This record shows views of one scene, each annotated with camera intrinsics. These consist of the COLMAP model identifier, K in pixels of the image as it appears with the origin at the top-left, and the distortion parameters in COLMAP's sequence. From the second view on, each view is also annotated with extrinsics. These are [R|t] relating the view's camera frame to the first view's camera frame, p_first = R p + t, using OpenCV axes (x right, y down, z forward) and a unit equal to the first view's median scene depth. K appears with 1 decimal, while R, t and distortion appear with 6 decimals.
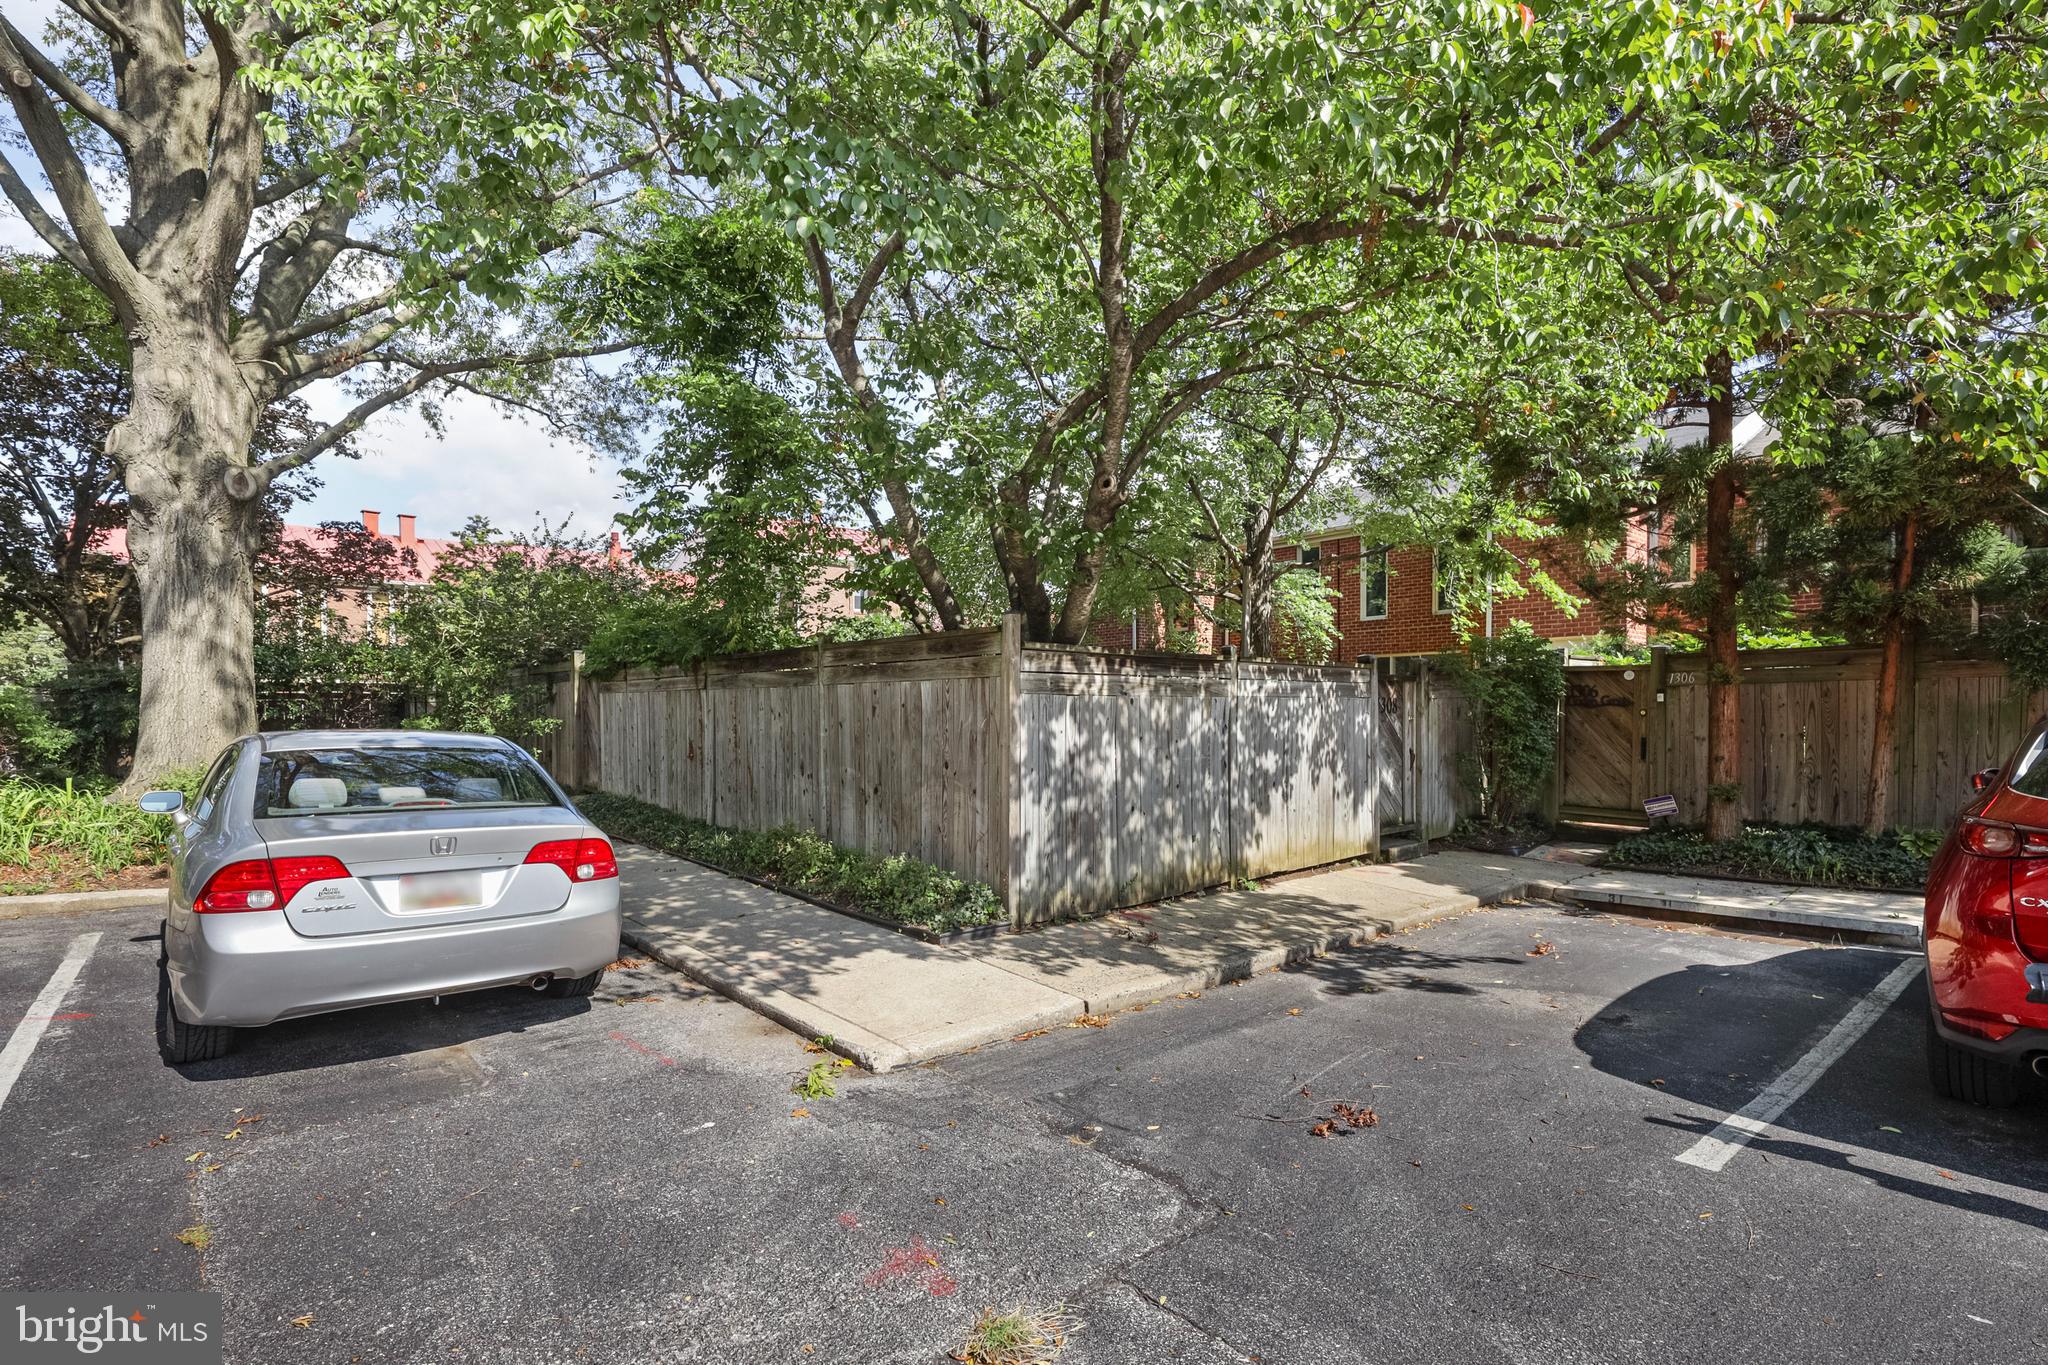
lens RADIAL K [[949.7, 0, 1048.6], [0, 949.7, 723.6], [0, 0, 1]] dist [0.000817, -0.000855]
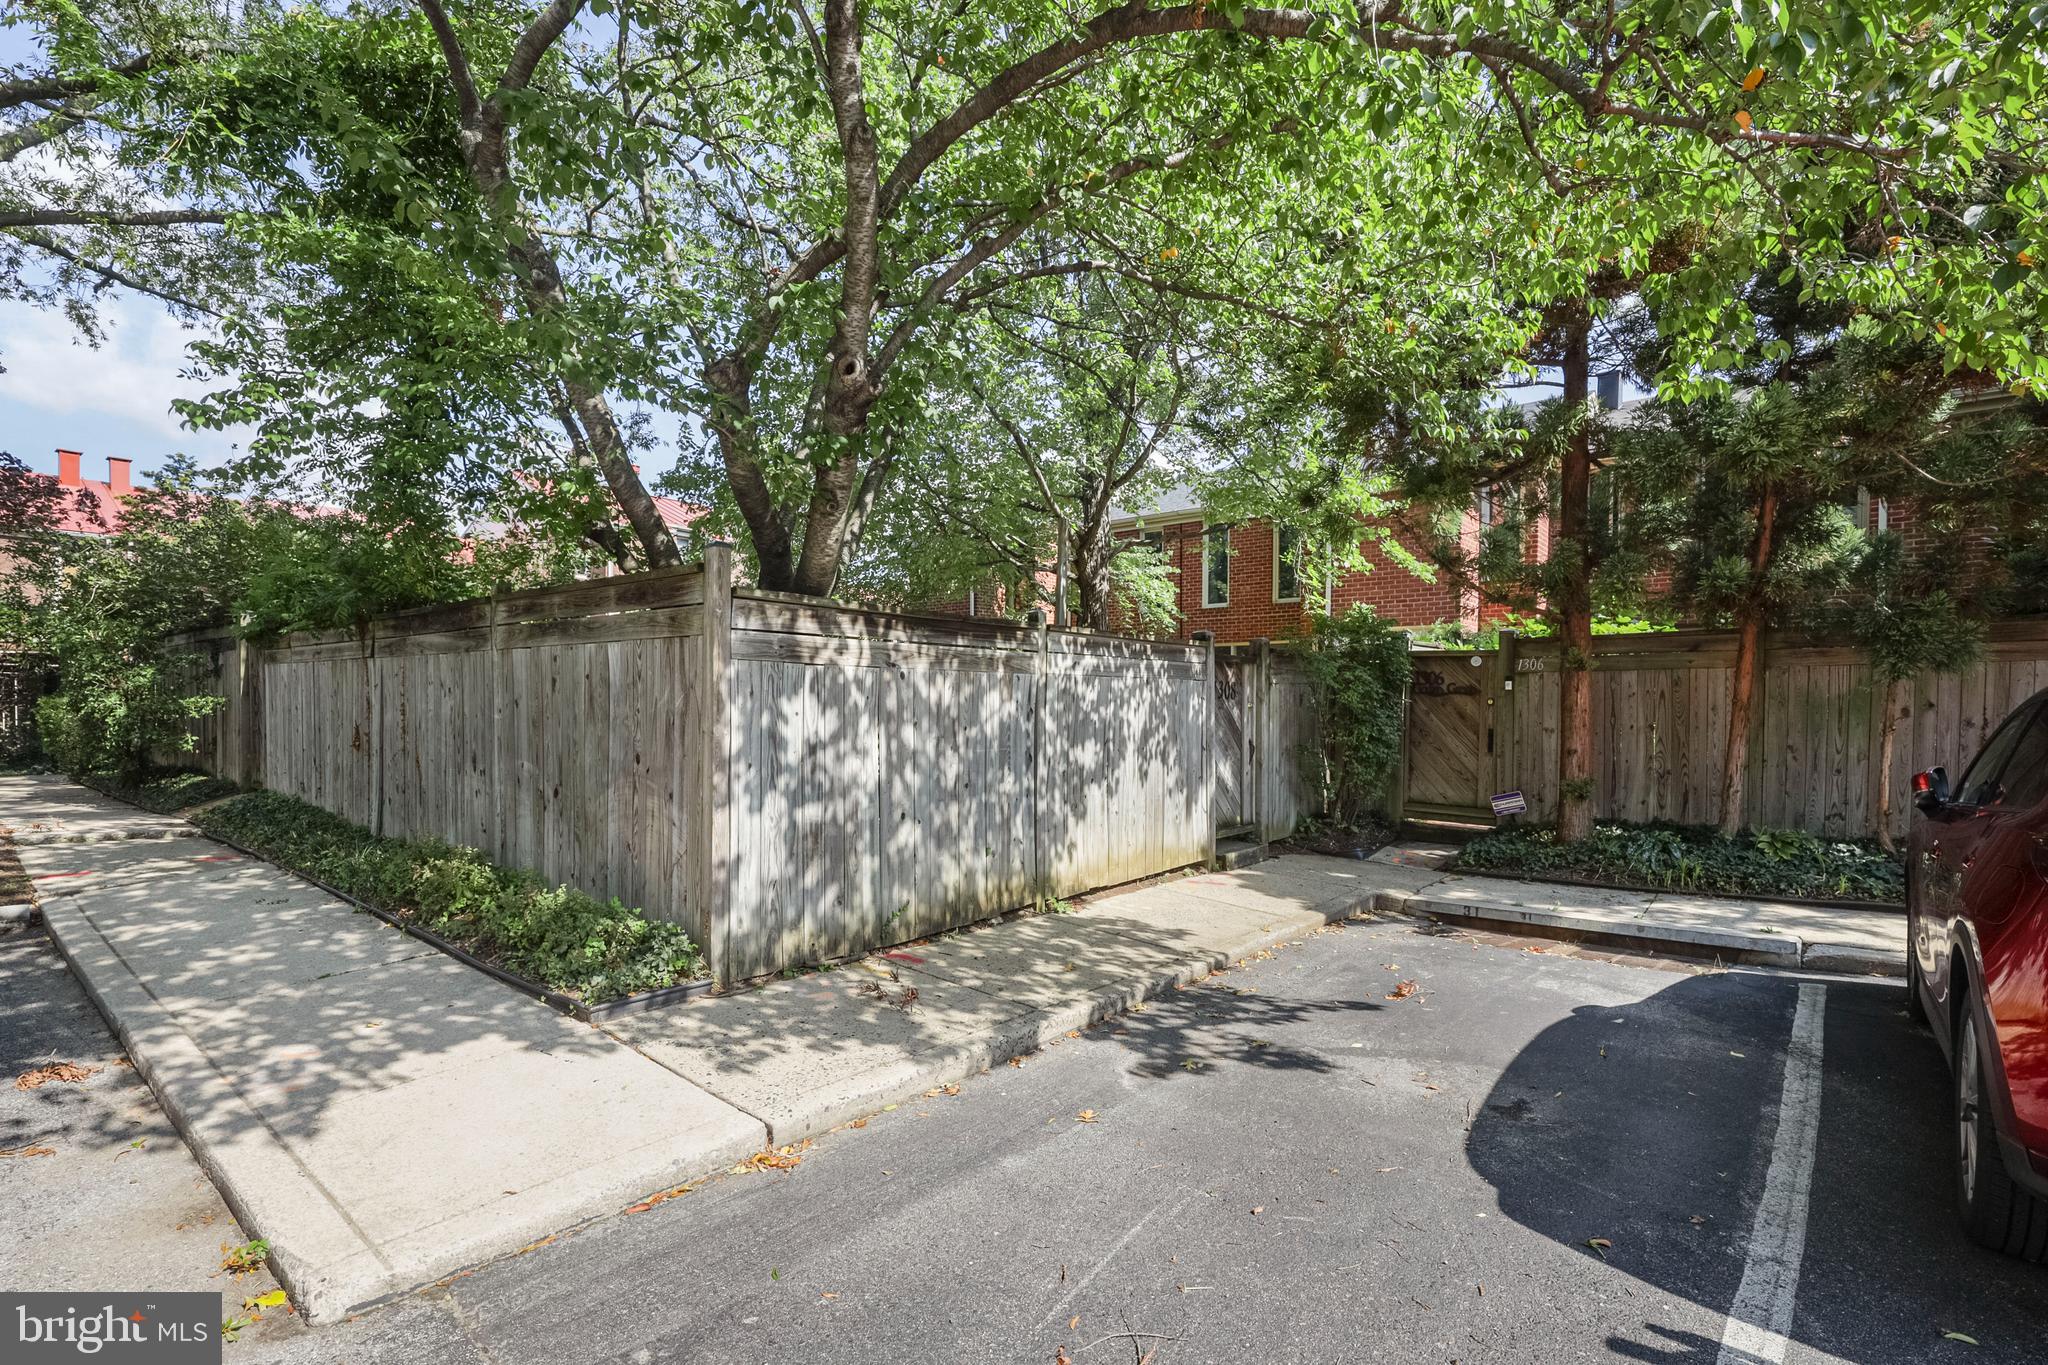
lens RADIAL K [[964.1, 0, 1053.6], [0, 964.1, 706.3], [0, 0, 1]] dist [-0.011422, -0.000264]
pose [[0.986832, 0.010135, 0.161429, 0.088031], [-0.008907, 0.999926, -0.008328, 0.006970], [-0.161502, 0.006781, 0.986849, 0.229378]]
